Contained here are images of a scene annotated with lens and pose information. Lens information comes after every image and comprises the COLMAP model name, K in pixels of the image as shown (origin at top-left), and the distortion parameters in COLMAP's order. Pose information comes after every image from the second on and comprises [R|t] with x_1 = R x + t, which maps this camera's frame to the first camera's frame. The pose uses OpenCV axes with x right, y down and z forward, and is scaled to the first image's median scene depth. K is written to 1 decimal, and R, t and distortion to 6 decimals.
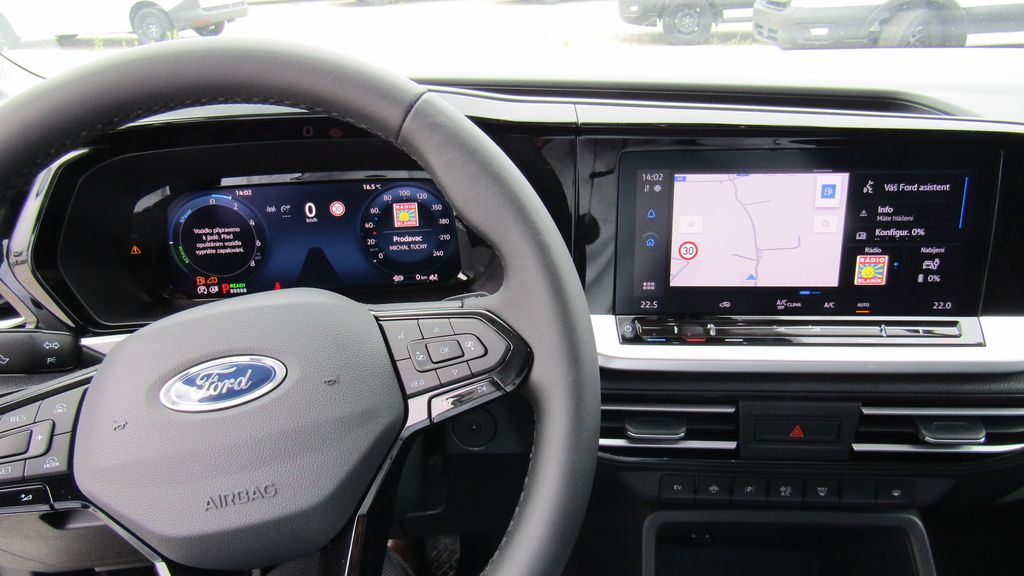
lens RADIAL K [[722.2, 0, 512.5], [0, 722.2, 287.0], [0, 0, 1]] dist [-0.007996, 0.006761]
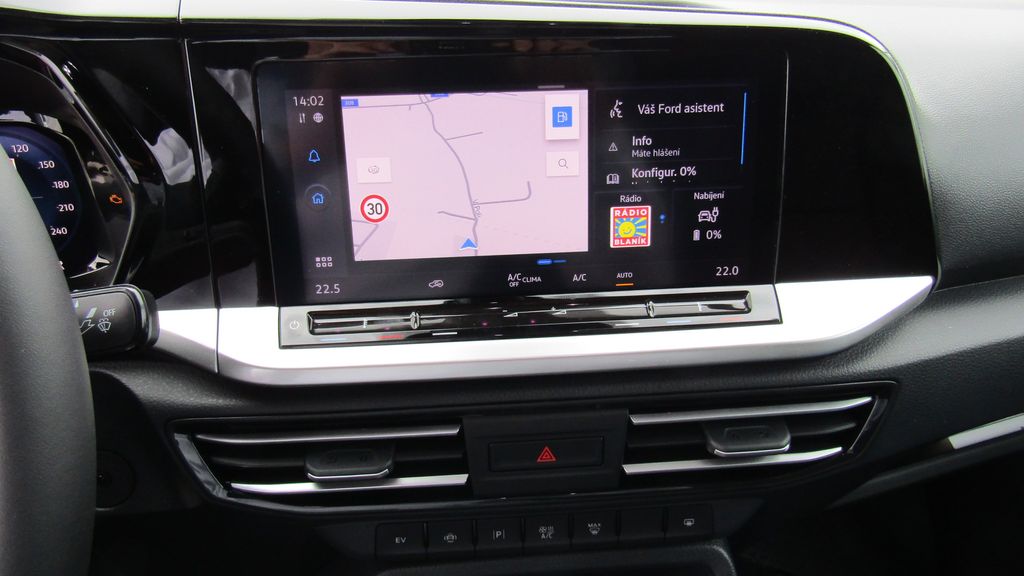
lens RADIAL K [[722.2, 0, 517.6], [0, 722.2, 287.1], [0, 0, 1]] dist [-0.007996, 0.006761]
pose [[0.990213, -0.047857, 0.131099, 0.283681], [0.046612, 0.998834, 0.012556, 0.022615], [-0.131547, -0.006322, 0.991290, 0.292101]]
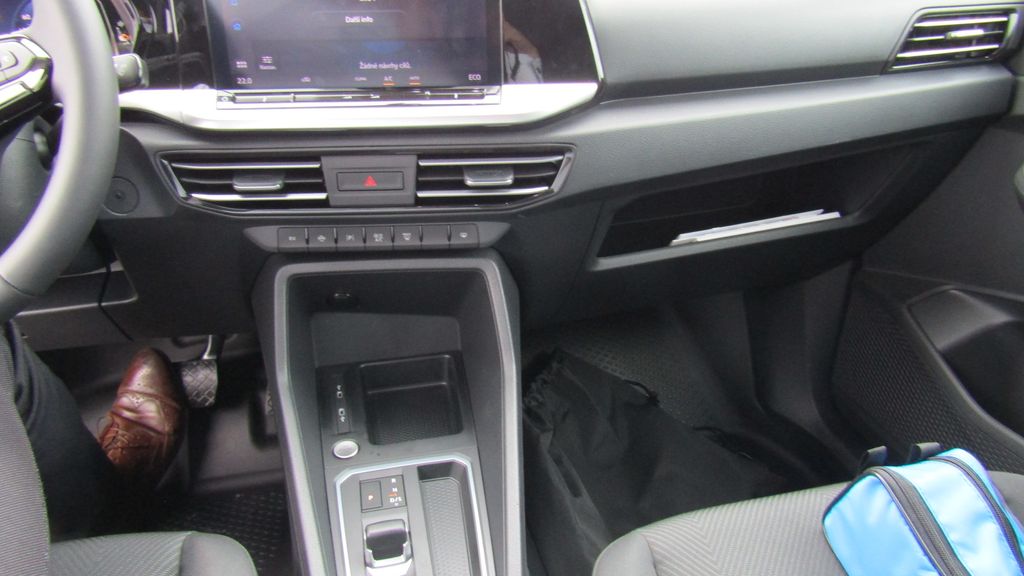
lens RADIAL K [[722.2, 0, 515.9], [0, 722.2, 286.7], [0, 0, 1]] dist [-0.007996, 0.006761]
pose [[0.992118, -0.039951, 0.118768, 0.498178], [0.032817, 0.997572, 0.061423, 0.320969], [-0.120933, -0.057042, 0.991020, -0.309970]]
